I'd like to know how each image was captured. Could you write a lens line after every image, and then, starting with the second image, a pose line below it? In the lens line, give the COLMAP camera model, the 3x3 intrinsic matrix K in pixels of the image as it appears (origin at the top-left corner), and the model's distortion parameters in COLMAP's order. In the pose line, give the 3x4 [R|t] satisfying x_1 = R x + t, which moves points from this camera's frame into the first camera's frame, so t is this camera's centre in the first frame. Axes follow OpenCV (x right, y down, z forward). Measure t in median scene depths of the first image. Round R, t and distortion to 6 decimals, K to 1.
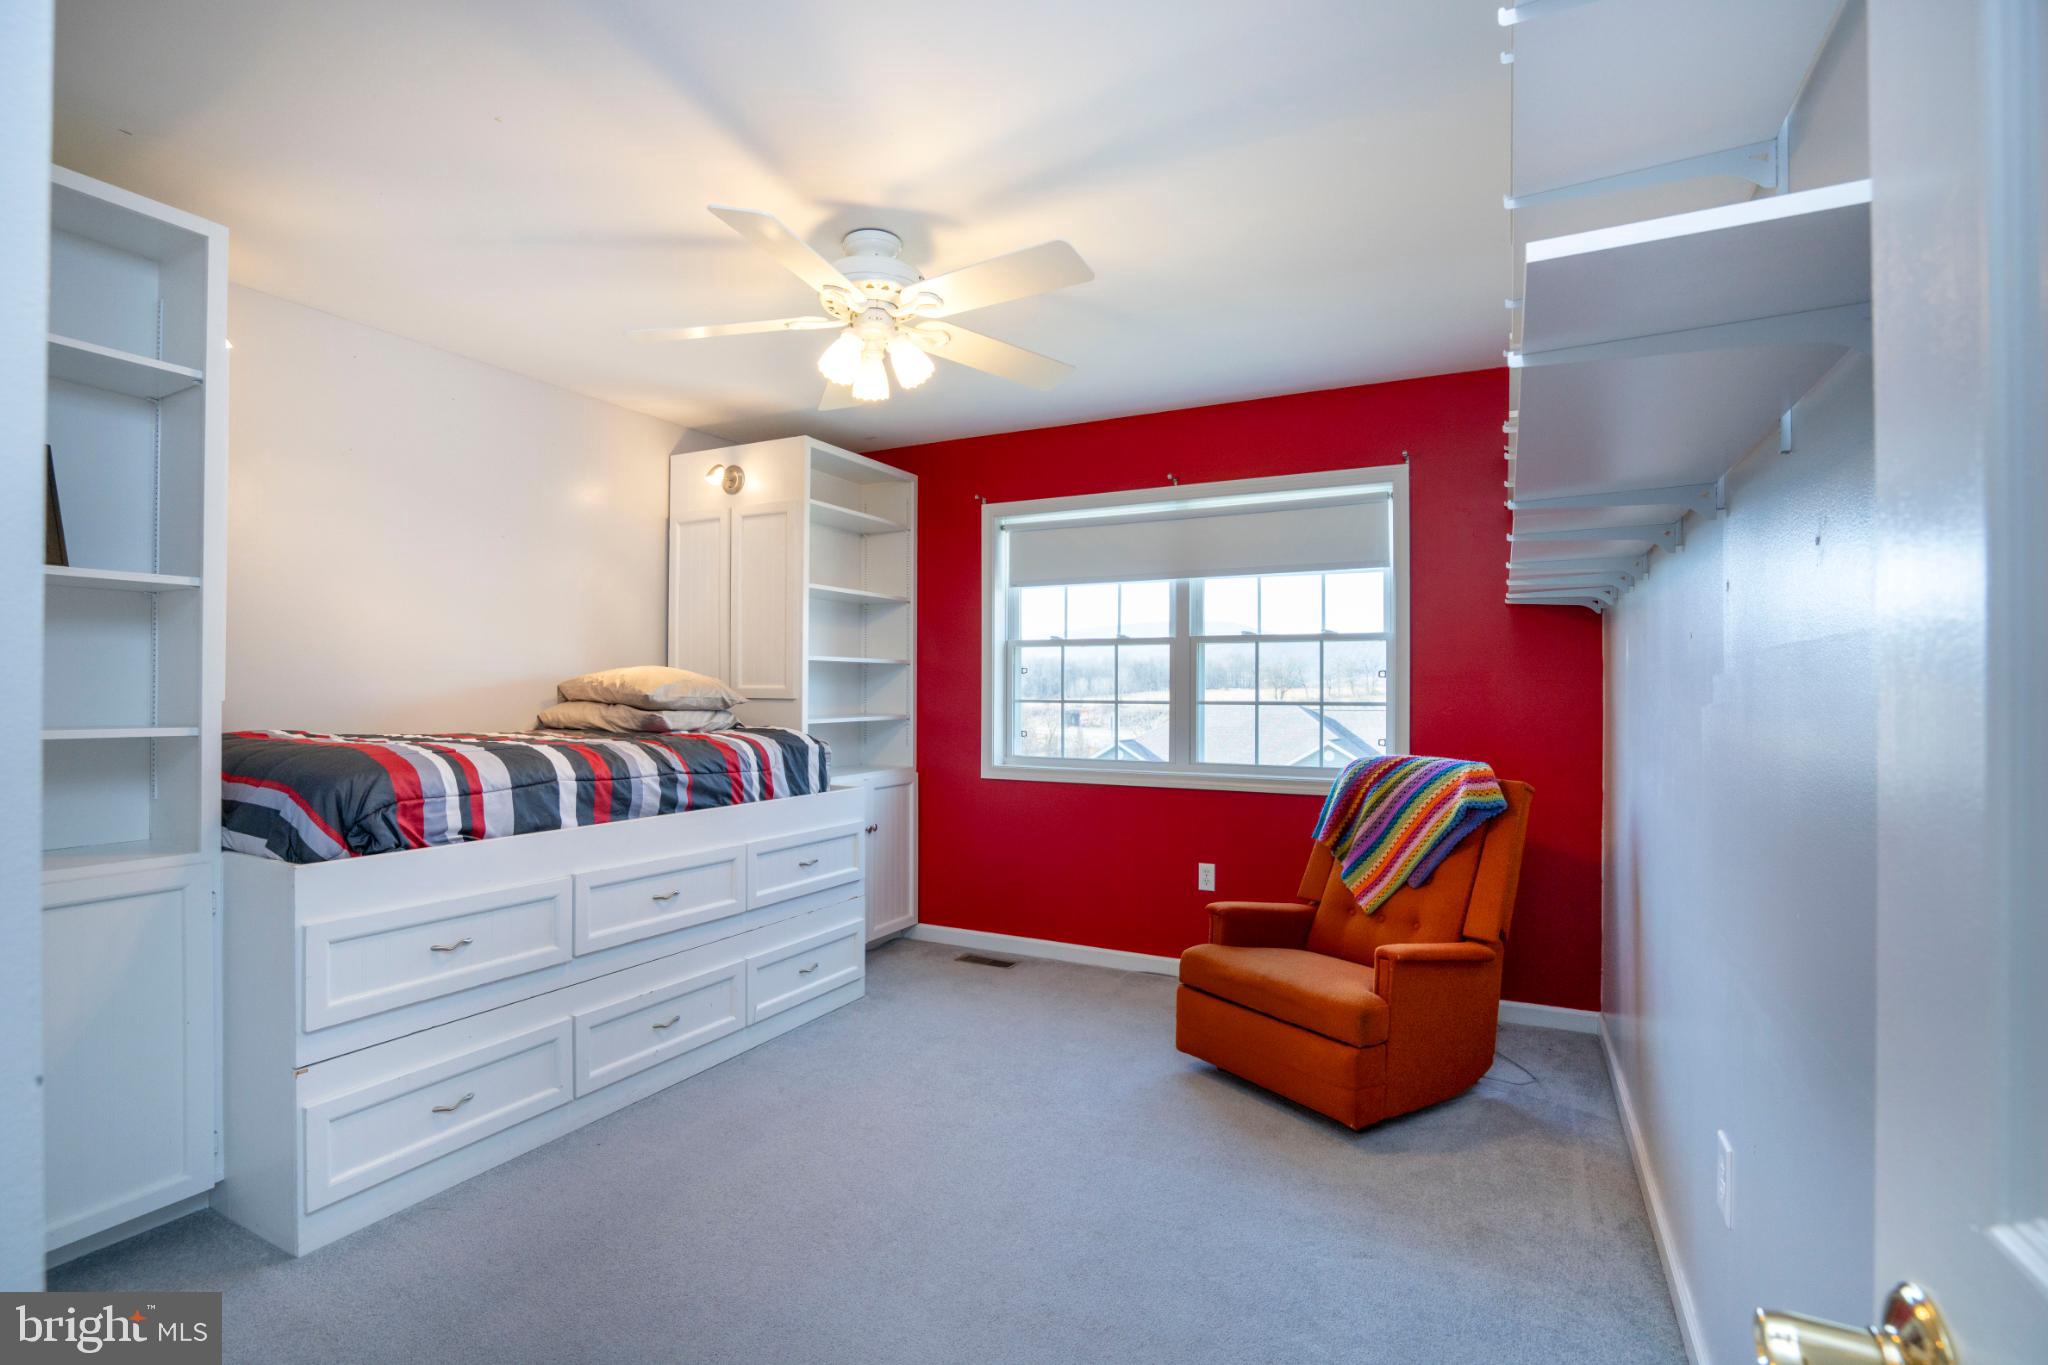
lens RADIAL K [[939.9, 0, 1021.7], [0, 939.9, 684.6], [0, 0, 1]] dist [-0.038872, 0.004361]
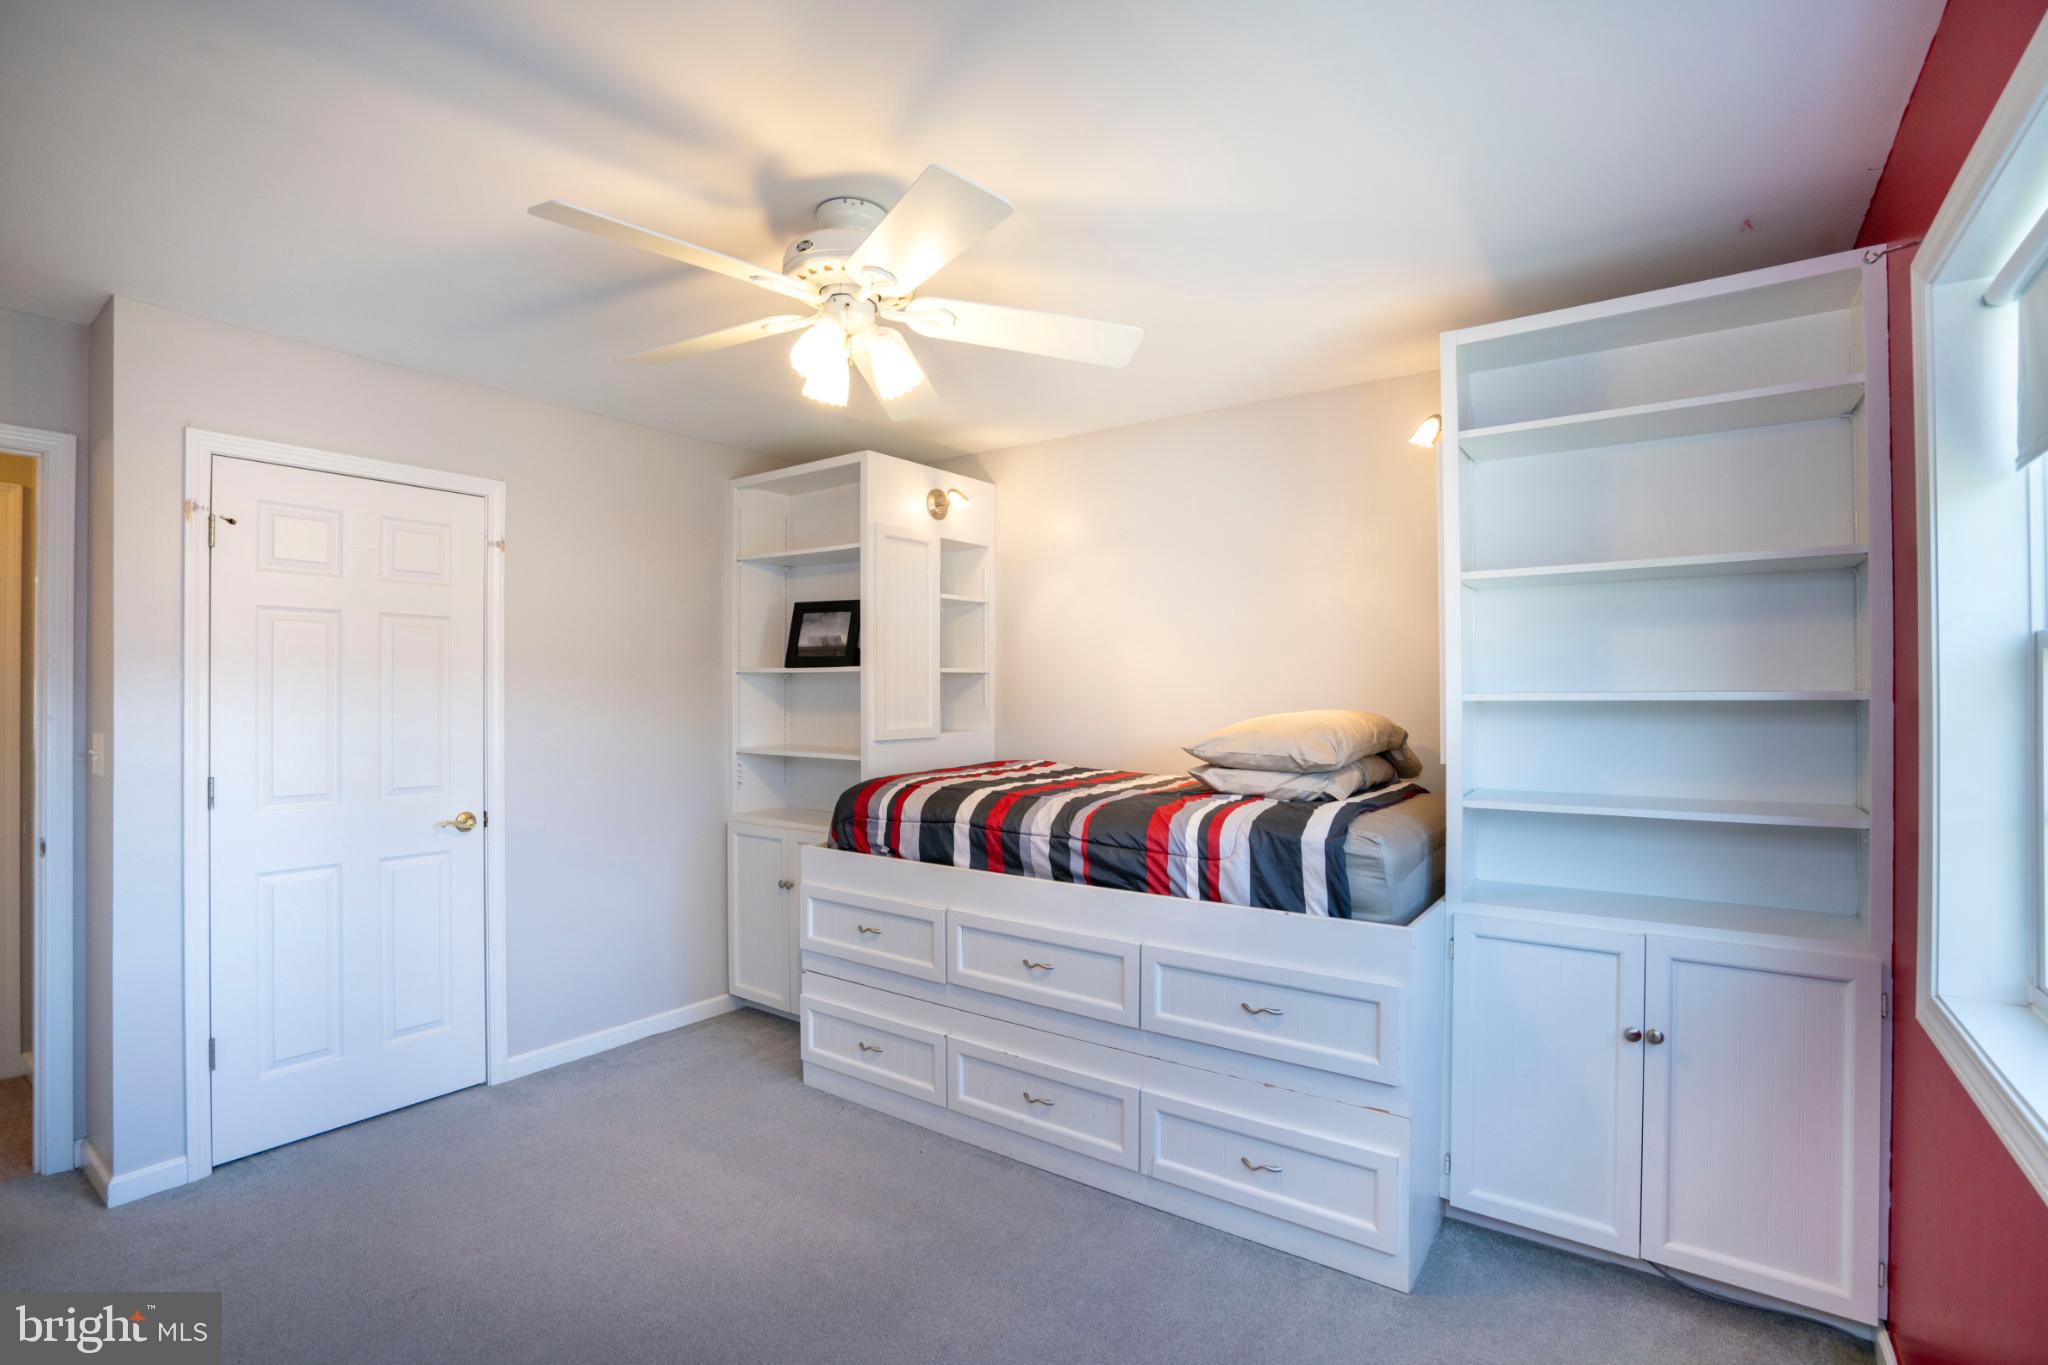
lens RADIAL K [[939.9, 0, 1016.6], [0, 939.9, 682.9], [0, 0, 1]] dist [-0.038872, 0.004361]
pose [[-0.140046, -0.003895, -0.990137, 0.561816], [0.013174, 0.999896, -0.005797, -0.053889], [0.990057, -0.013856, -0.139980, 1.120066]]
